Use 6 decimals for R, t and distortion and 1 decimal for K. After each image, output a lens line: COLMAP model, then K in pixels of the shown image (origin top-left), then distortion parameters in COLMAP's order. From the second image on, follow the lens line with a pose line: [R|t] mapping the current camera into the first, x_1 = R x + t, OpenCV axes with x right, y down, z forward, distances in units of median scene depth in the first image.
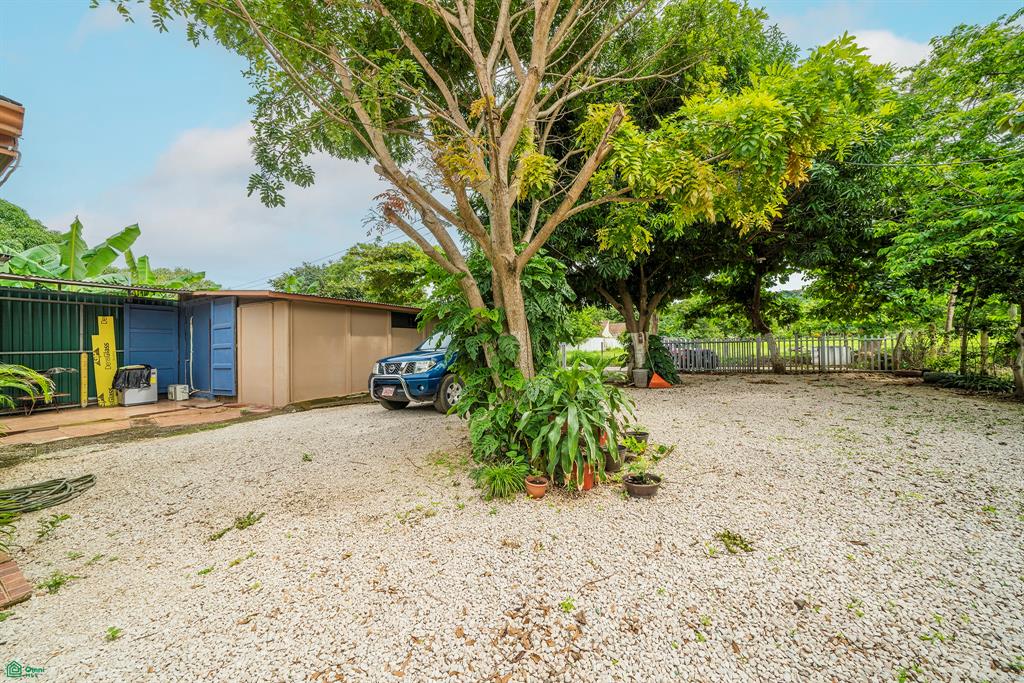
lens RADIAL K [[352.2, 0, 512.0], [0, 352.2, 341.5], [0, 0, 1]] dist [0.000001, -0.000001]
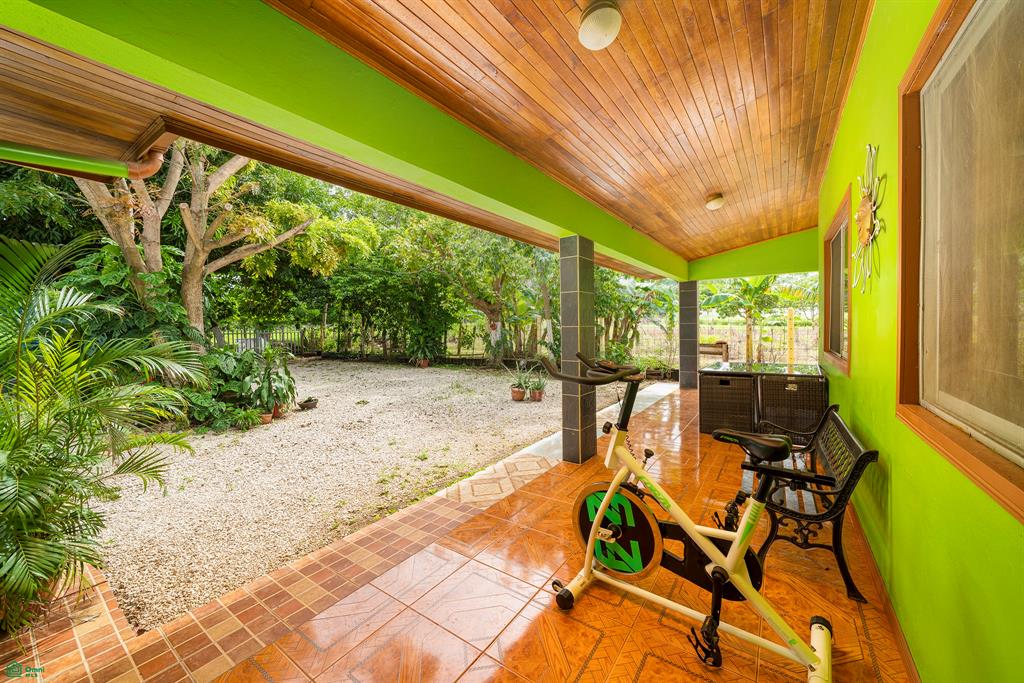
lens RADIAL K [[386.3, 0, 512.0], [0, 386.3, 341.5], [0, 0, 1]] dist [0.000011, -0.000001]
pose [[0.141159, -0.021800, 0.989747, -0.502597], [0.002360, 0.999762, 0.021684, -0.001442], [-0.989984, -0.000725, 0.141176, -0.149091]]
